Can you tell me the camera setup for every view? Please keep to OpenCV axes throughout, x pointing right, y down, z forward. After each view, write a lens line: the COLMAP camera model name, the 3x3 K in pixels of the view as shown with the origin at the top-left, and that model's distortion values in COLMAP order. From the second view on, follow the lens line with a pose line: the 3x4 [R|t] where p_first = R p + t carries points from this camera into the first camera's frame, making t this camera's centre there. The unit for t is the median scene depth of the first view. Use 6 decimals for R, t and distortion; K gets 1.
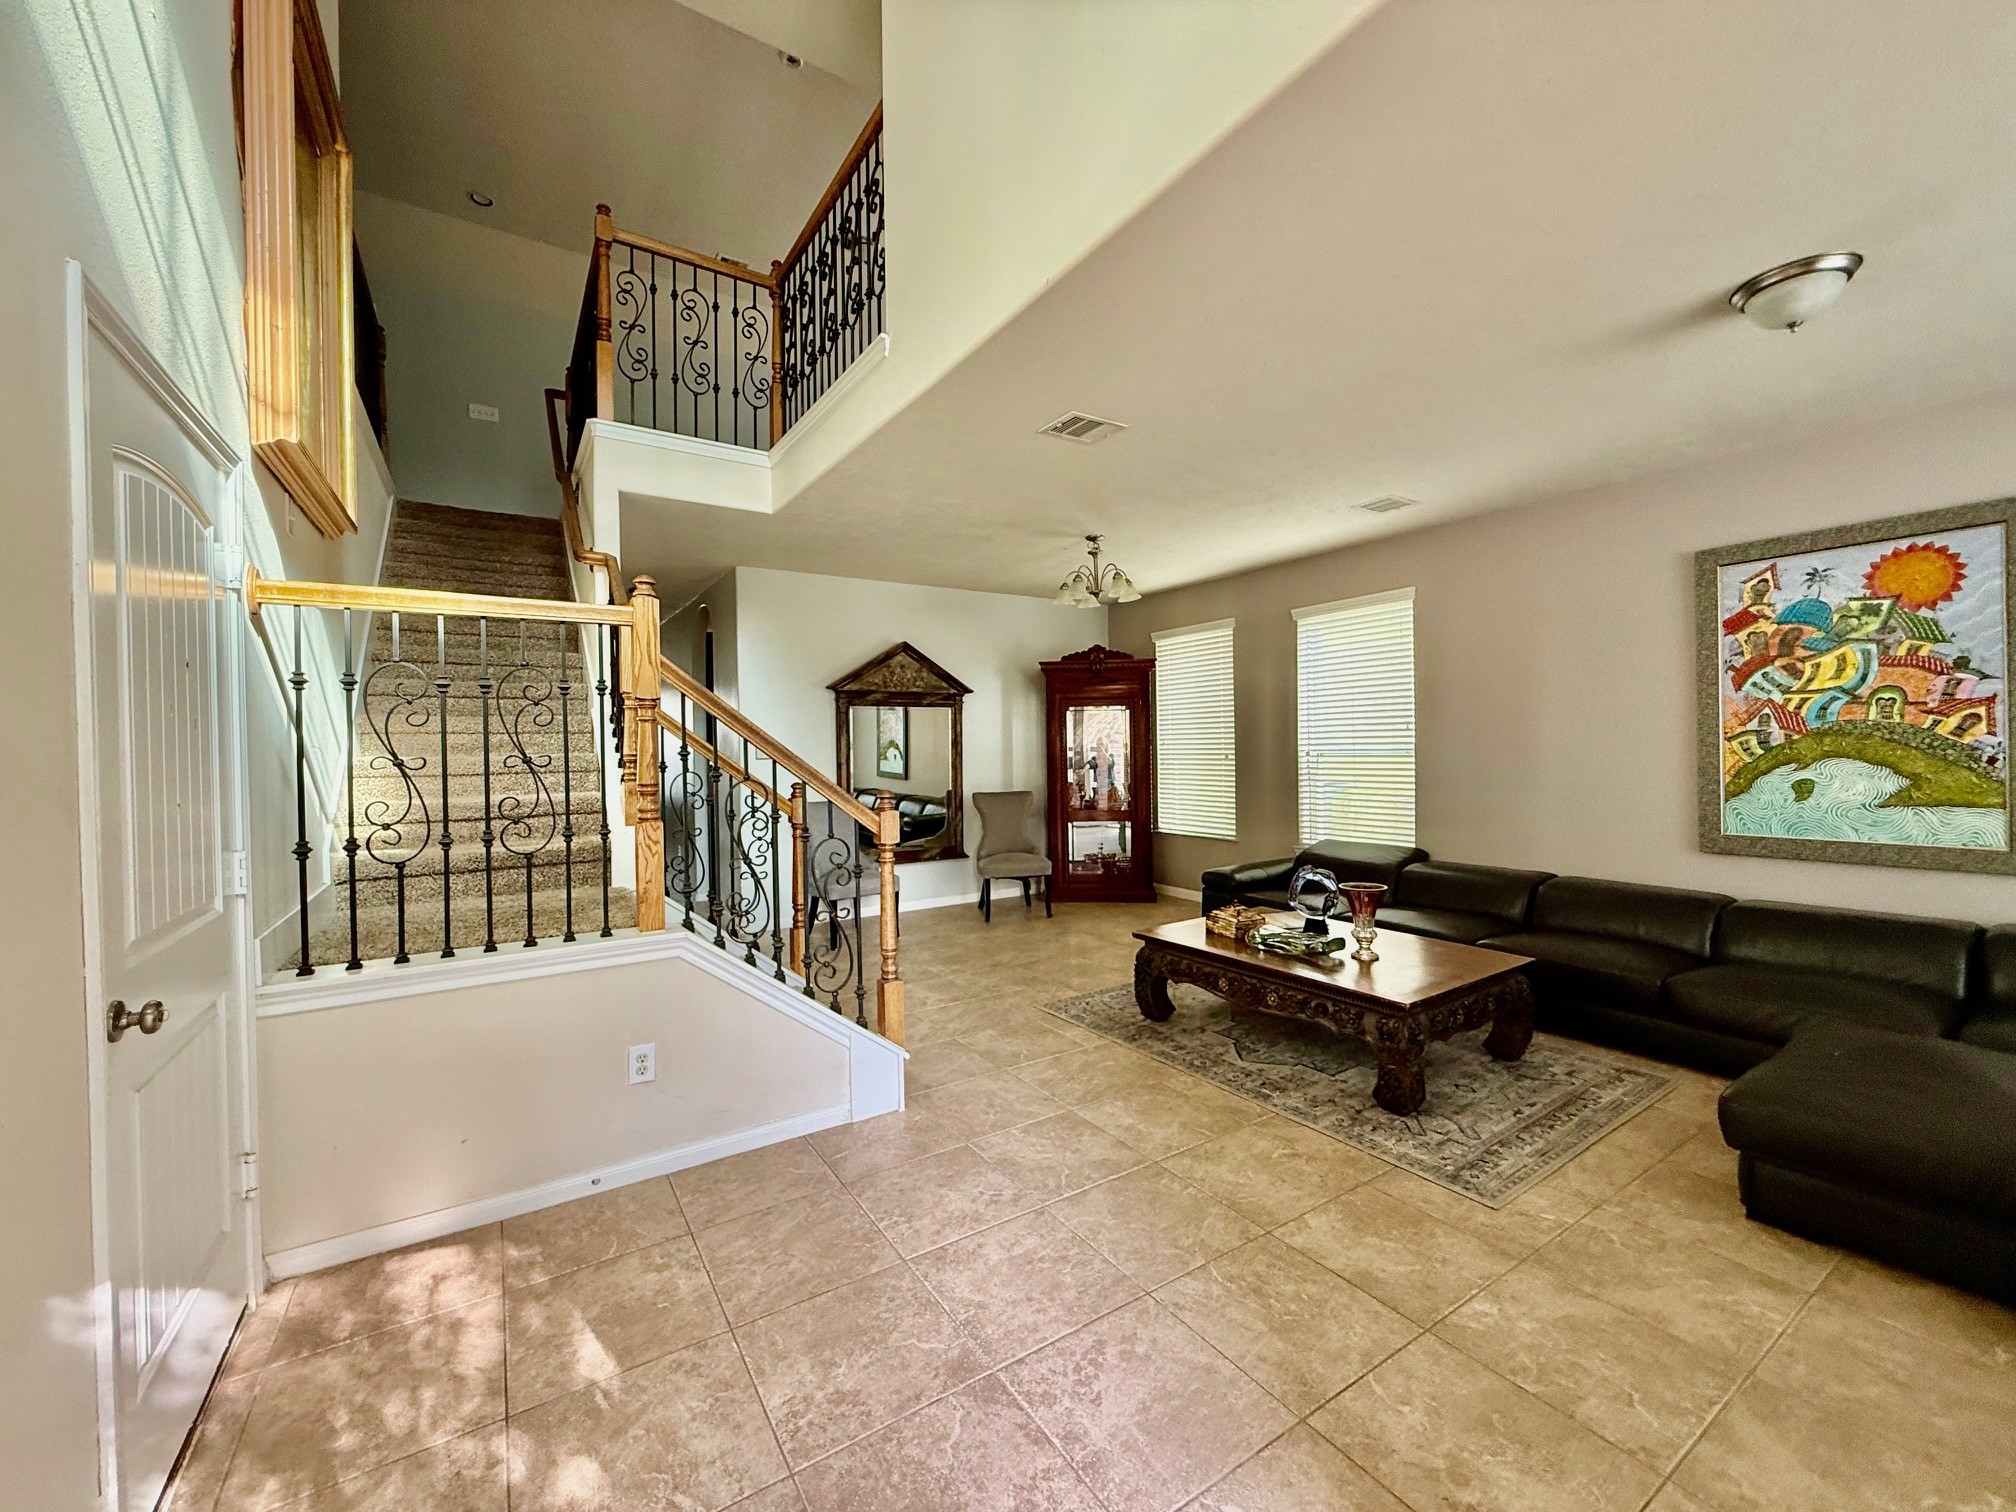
lens RADIAL K [[799.6, 0, 1009.7], [0, 799.6, 755.1], [0, 0, 1]] dist [-0.001506, -0.000184]
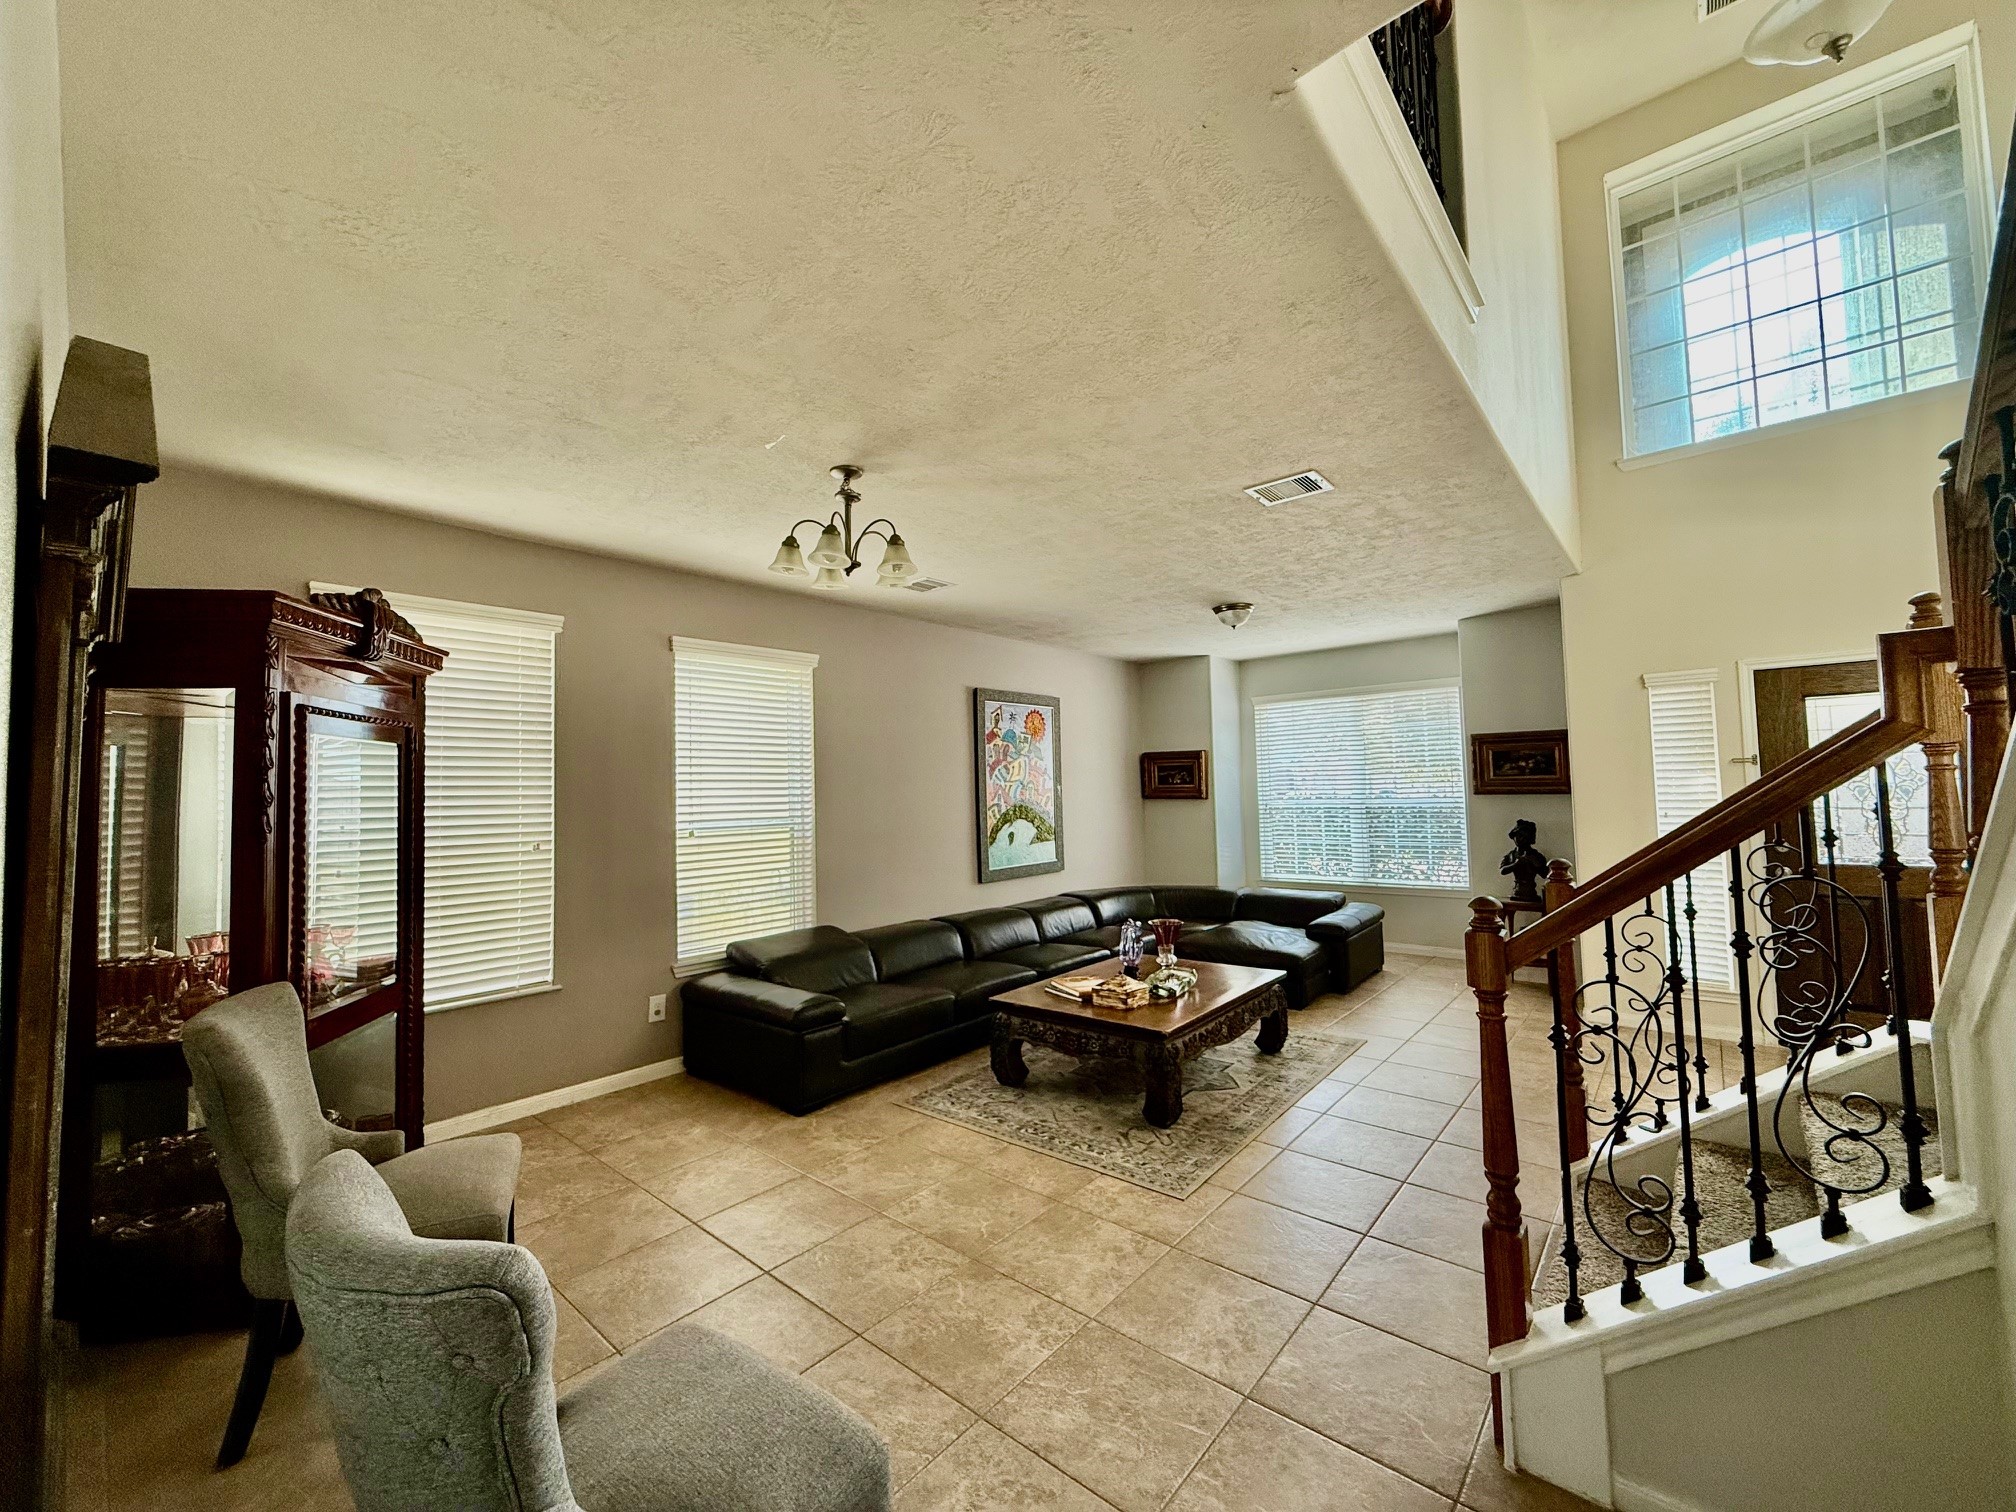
lens RADIAL K [[799.6, 0, 1008.1], [0, 799.6, 756.8], [0, 0, 1]] dist [-0.001506, -0.000184]
pose [[-0.277861, 0.065556, 0.958382, -0.666908], [0.032943, 0.997732, -0.058697, -0.029964], [-0.960056, 0.015262, -0.279391, 1.460798]]
